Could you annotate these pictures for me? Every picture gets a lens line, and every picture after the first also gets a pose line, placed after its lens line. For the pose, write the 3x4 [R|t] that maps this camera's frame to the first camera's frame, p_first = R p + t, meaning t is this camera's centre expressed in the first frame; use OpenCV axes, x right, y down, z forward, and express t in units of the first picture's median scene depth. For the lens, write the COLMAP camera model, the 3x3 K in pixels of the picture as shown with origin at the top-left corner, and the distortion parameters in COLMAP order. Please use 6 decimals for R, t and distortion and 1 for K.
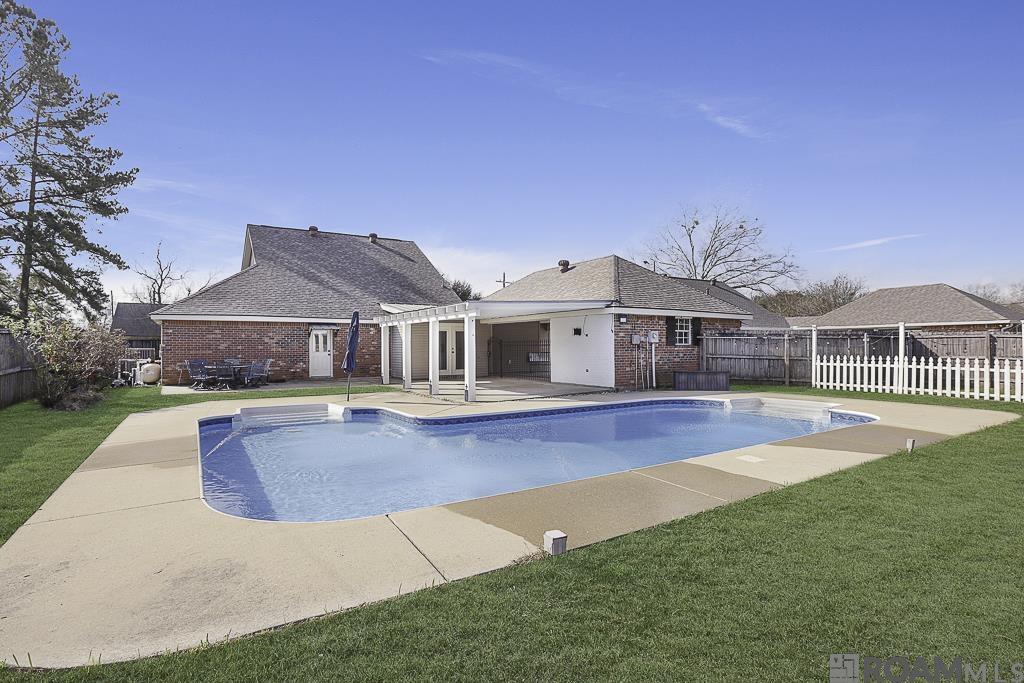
lens RADIAL K [[477.5, 0, 511.9], [0, 477.5, 350.0], [0, 0, 1]] dist [-0.022398, 0.002020]
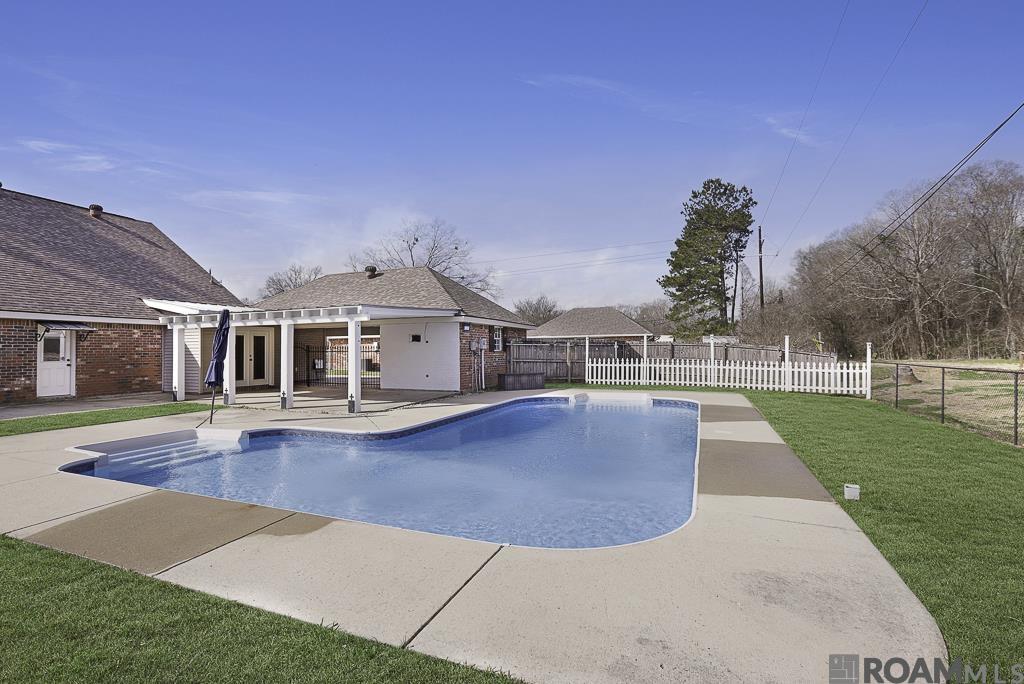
lens RADIAL K [[458.0, 0, 505.0], [0, 458.0, 336.4], [0, 0, 1]] dist [-0.016095, 0.000543]
pose [[0.835271, 0.015064, 0.549633, -0.236322], [0.007533, 0.999217, -0.038833, -0.002491], [-0.549788, 0.036577, 0.834503, 0.070612]]
